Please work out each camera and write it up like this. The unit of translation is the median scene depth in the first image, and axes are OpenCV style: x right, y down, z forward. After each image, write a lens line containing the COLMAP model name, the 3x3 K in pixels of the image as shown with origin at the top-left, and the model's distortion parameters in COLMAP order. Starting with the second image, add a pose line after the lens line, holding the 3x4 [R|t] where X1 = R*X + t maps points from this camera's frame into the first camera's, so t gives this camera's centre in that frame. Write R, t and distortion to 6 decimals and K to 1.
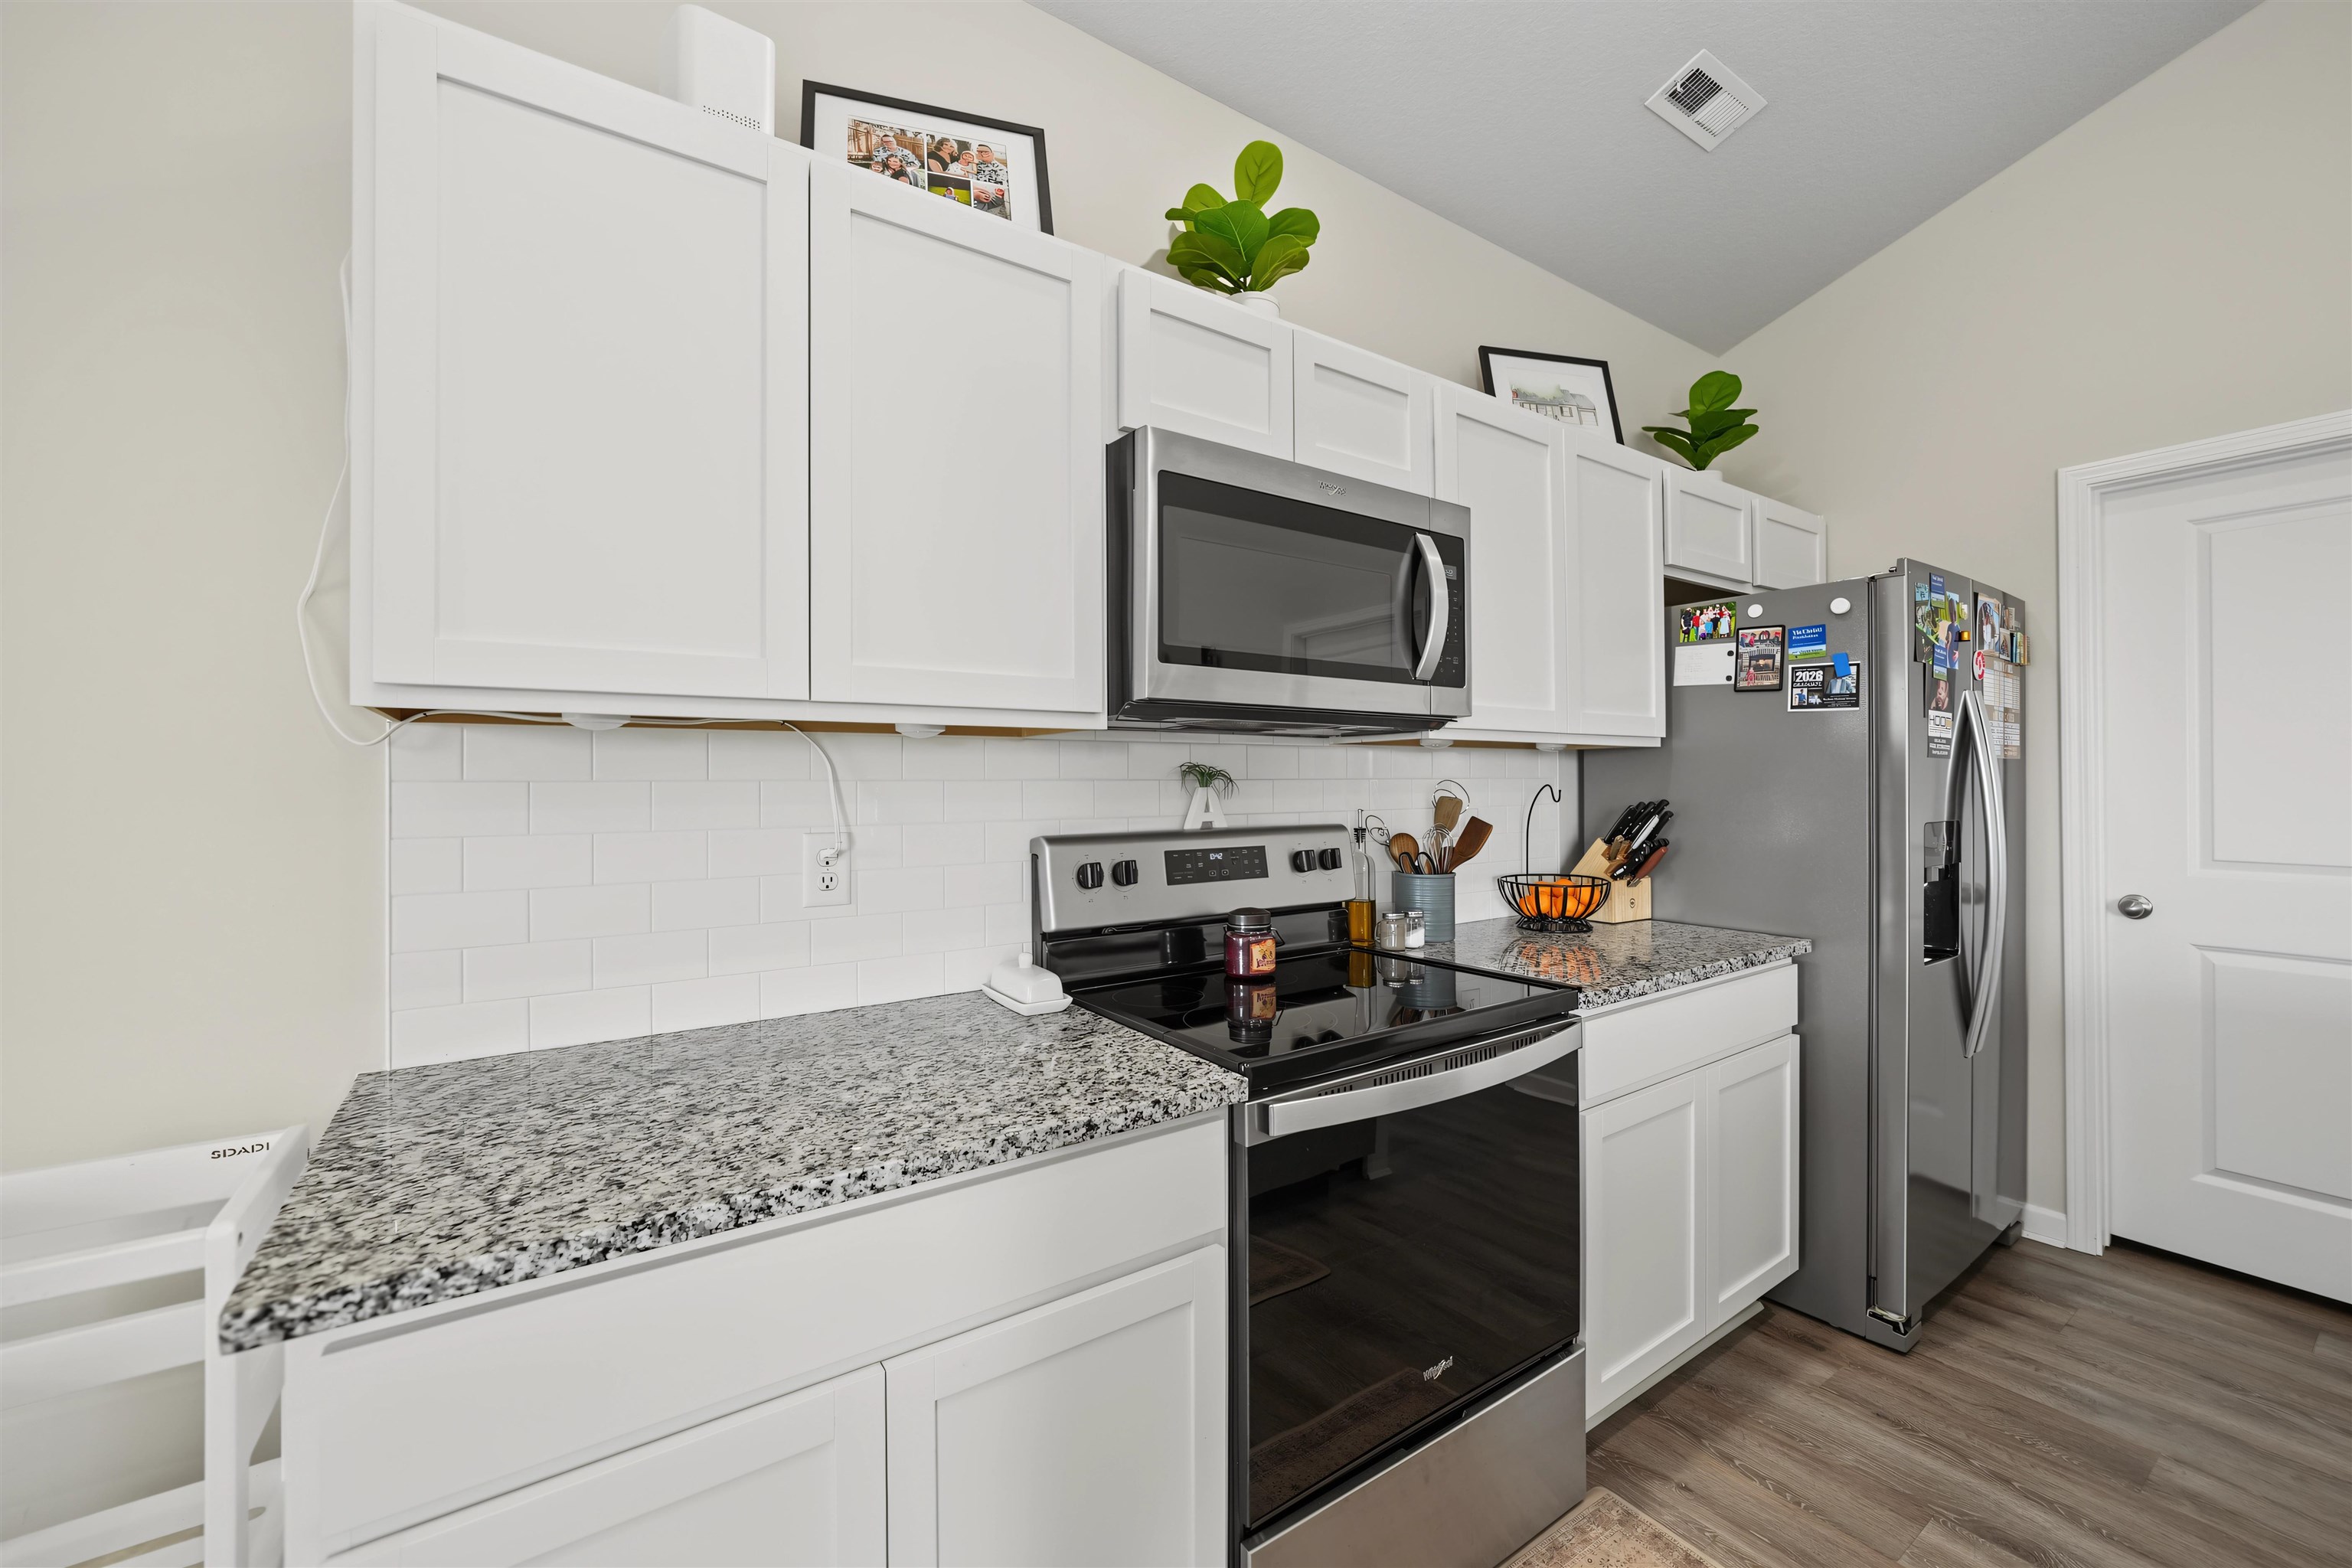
lens RADIAL K [[937.5, 0, 1181.7], [0, 937.5, 775.3], [0, 0, 1]] dist [-0.019159, 0.006470]
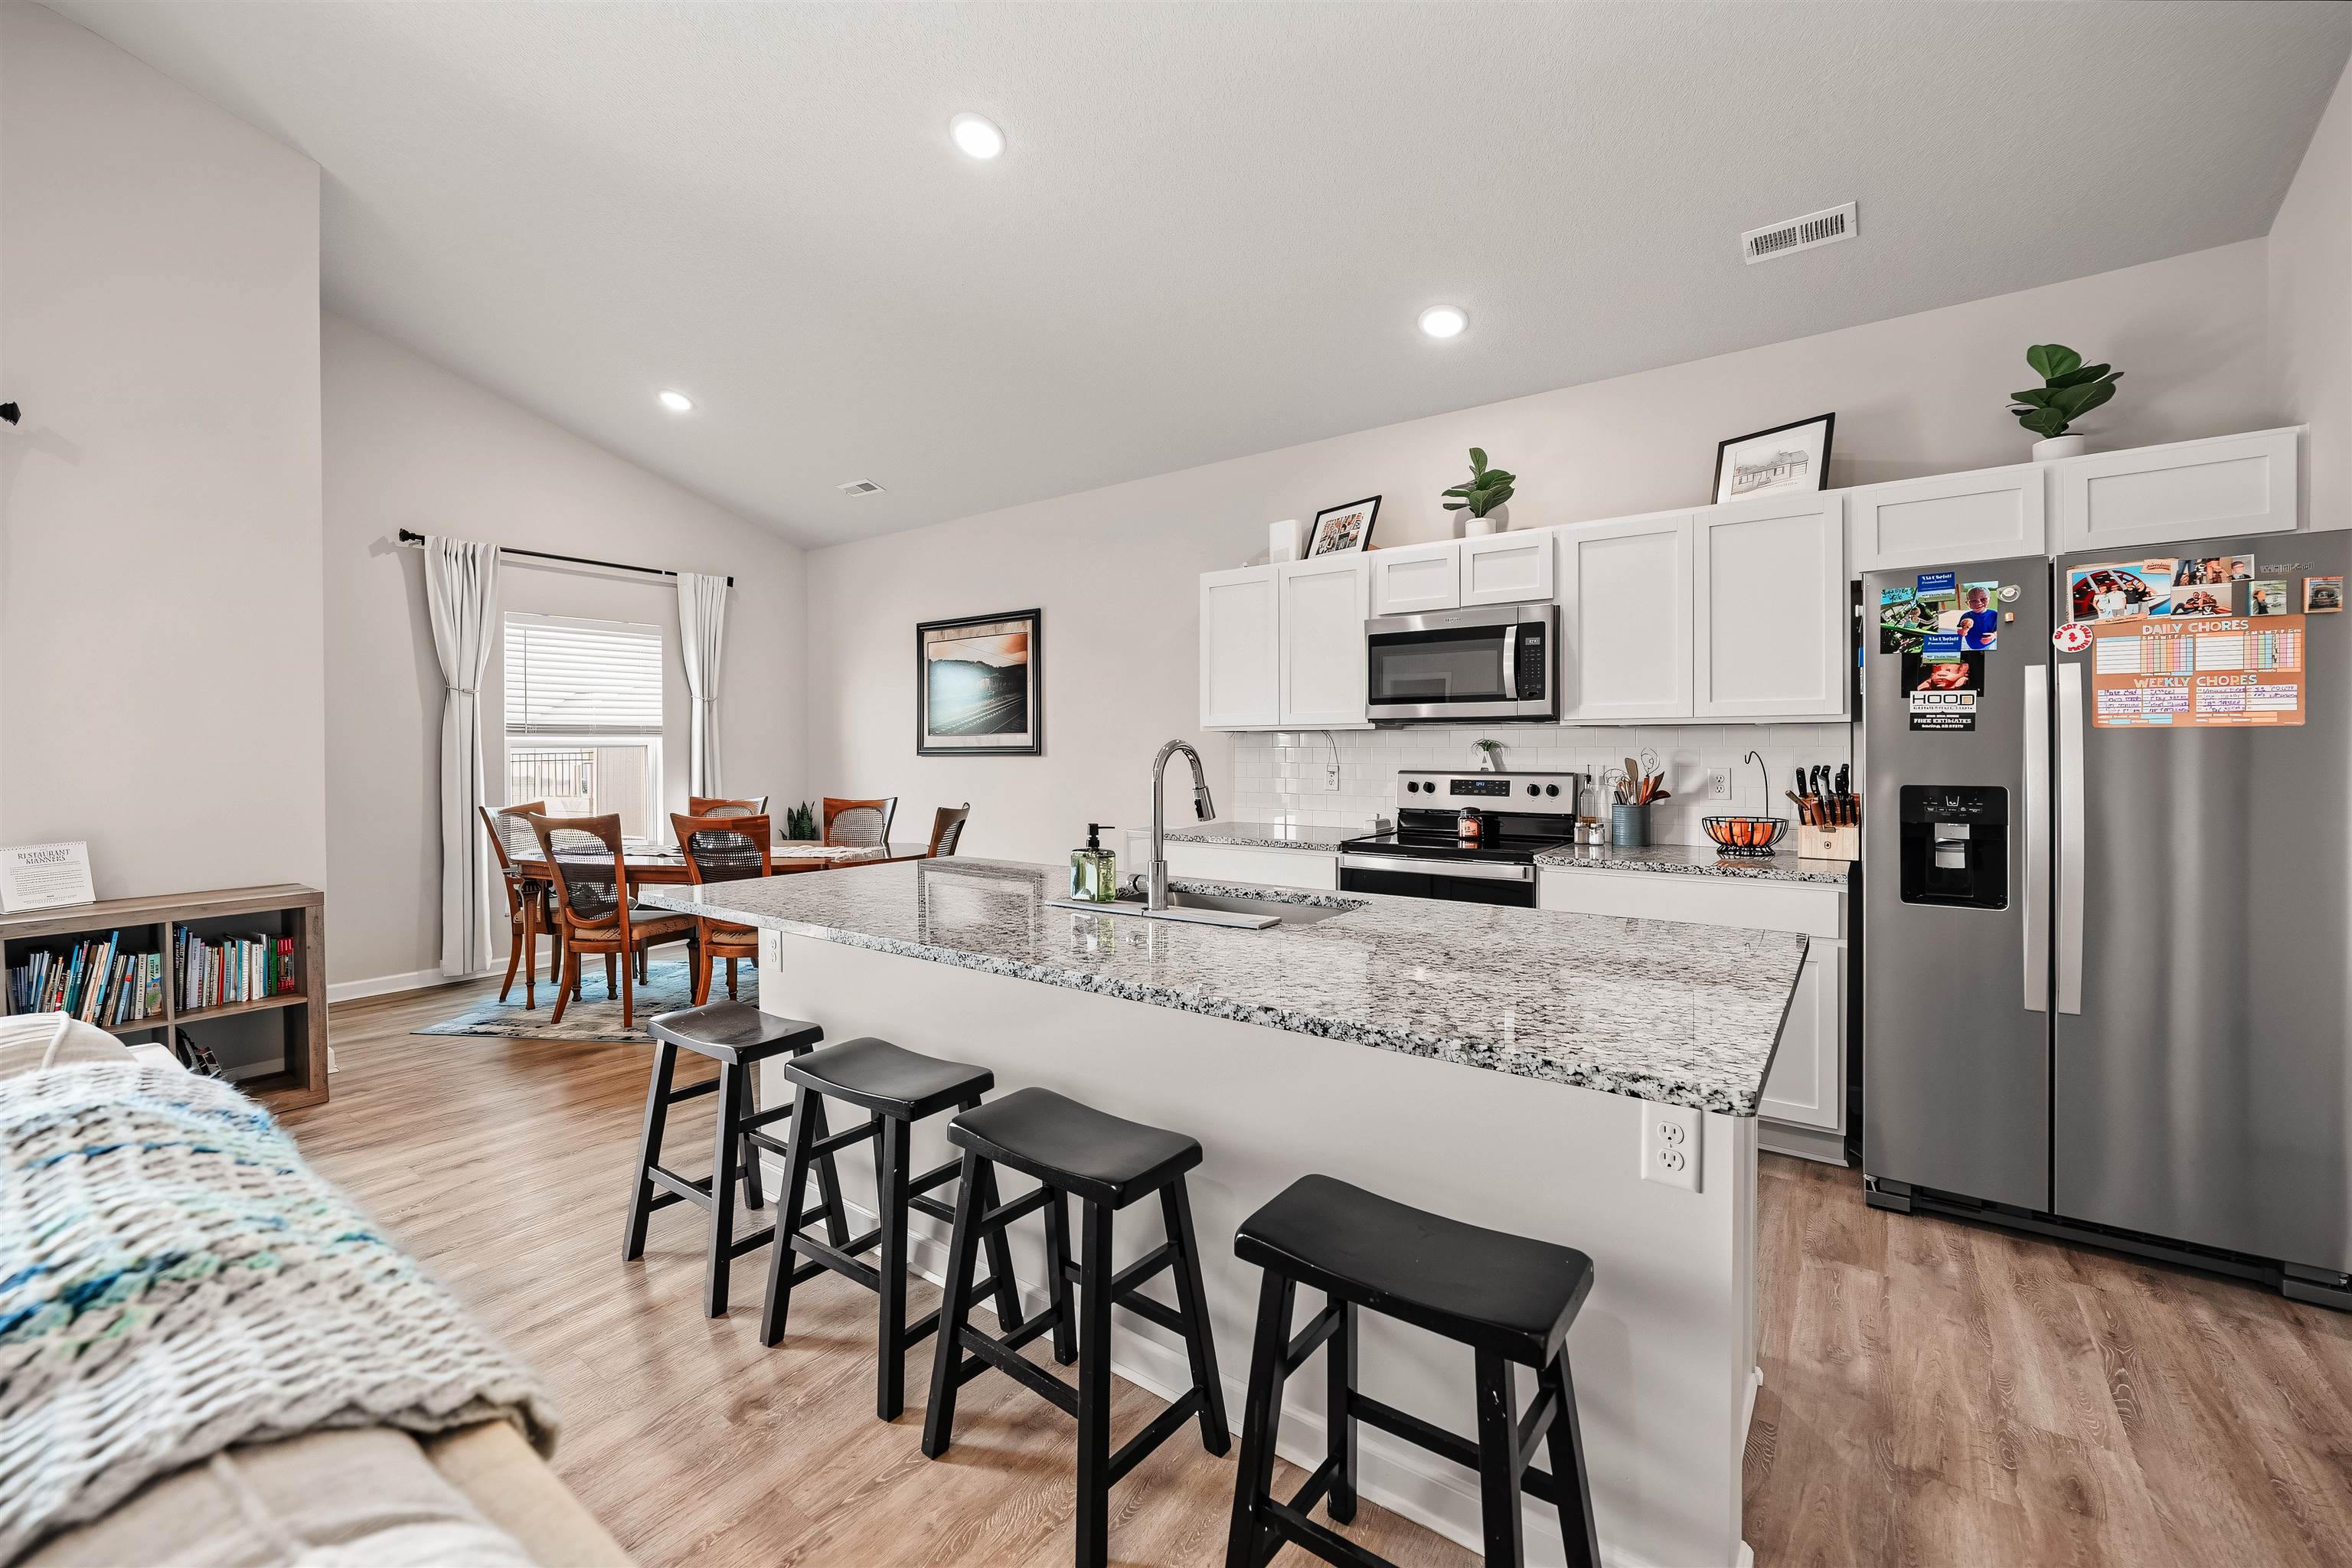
lens RADIAL K [[952.2, 0, 1186.6], [0, 952.2, 757.4], [0, 0, 1]] dist [-0.019692, 0.007017]
pose [[0.329103, 0.013465, -0.944198, 1.885625], [0.006390, 0.999844, 0.016485, -0.012470], [0.944272, -0.011459, 0.328965, -0.328965]]
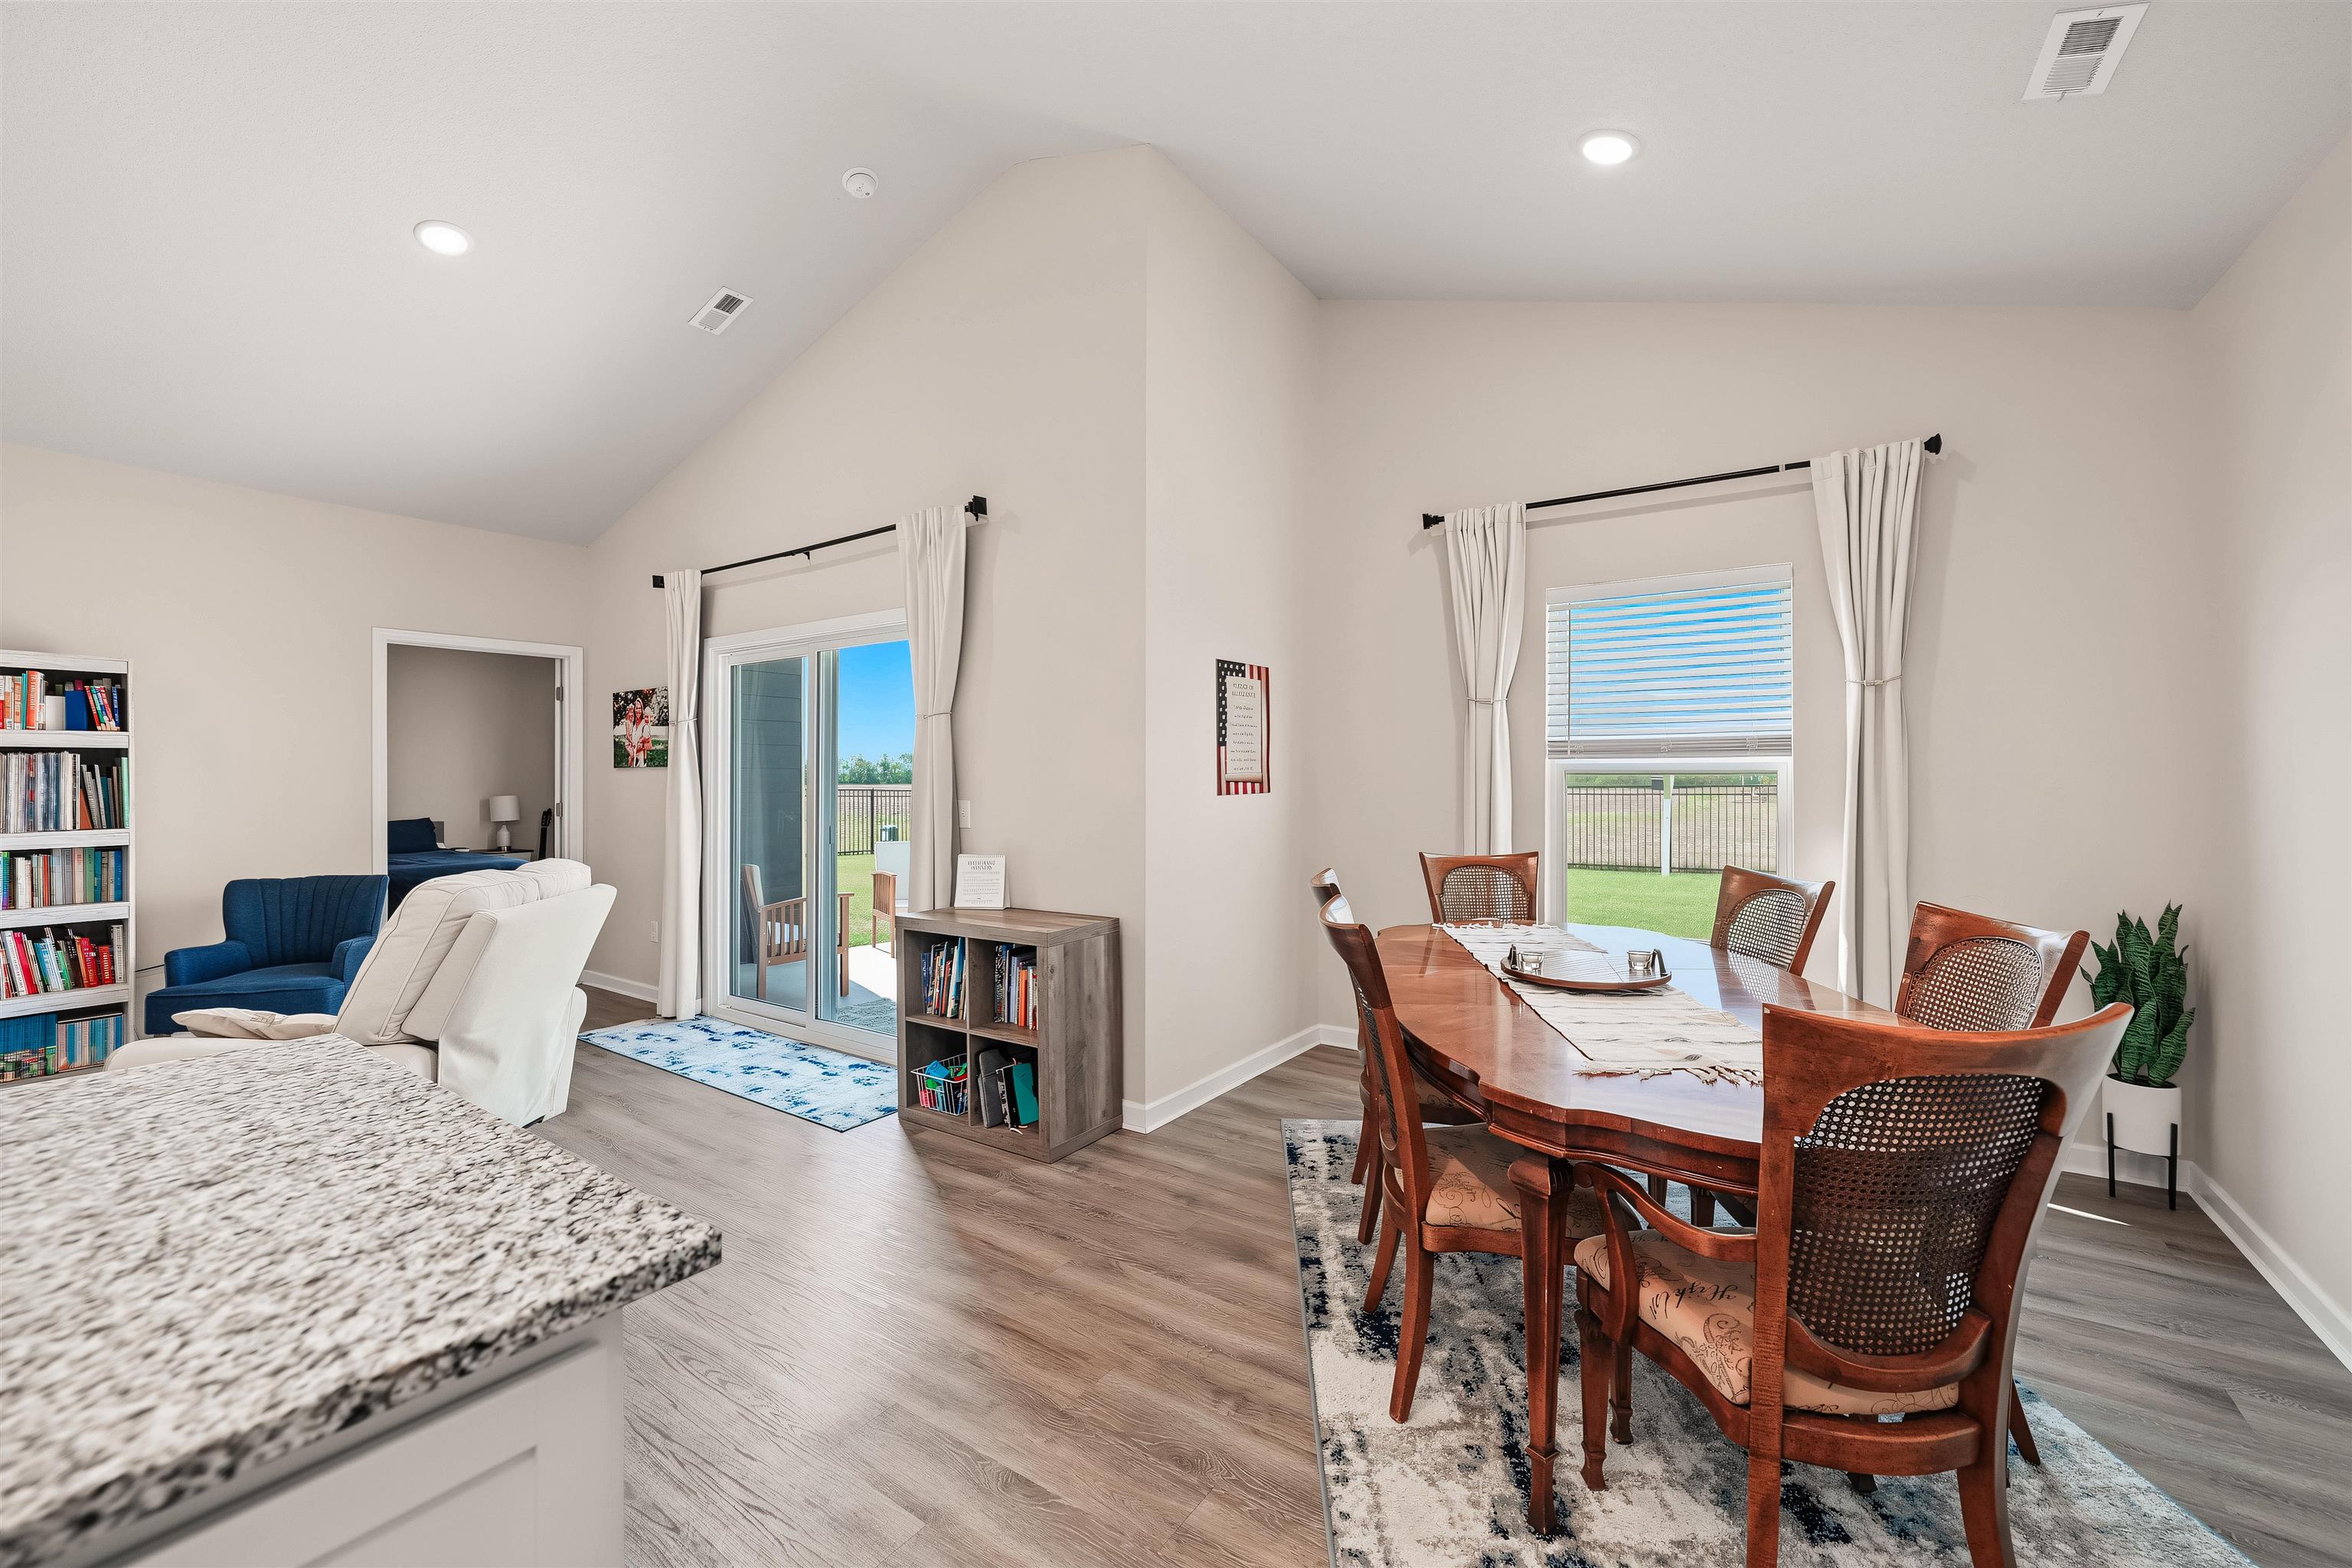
lens RADIAL K [[937.5, 0, 1181.7], [0, 937.5, 775.3], [0, 0, 1]] dist [-0.019159, 0.006470]
pose [[-0.933645, 0.006119, -0.358148, -0.079891], [0.007572, 0.999968, -0.002654, -0.006614], [0.358120, -0.005190, -0.933661, 0.344373]]
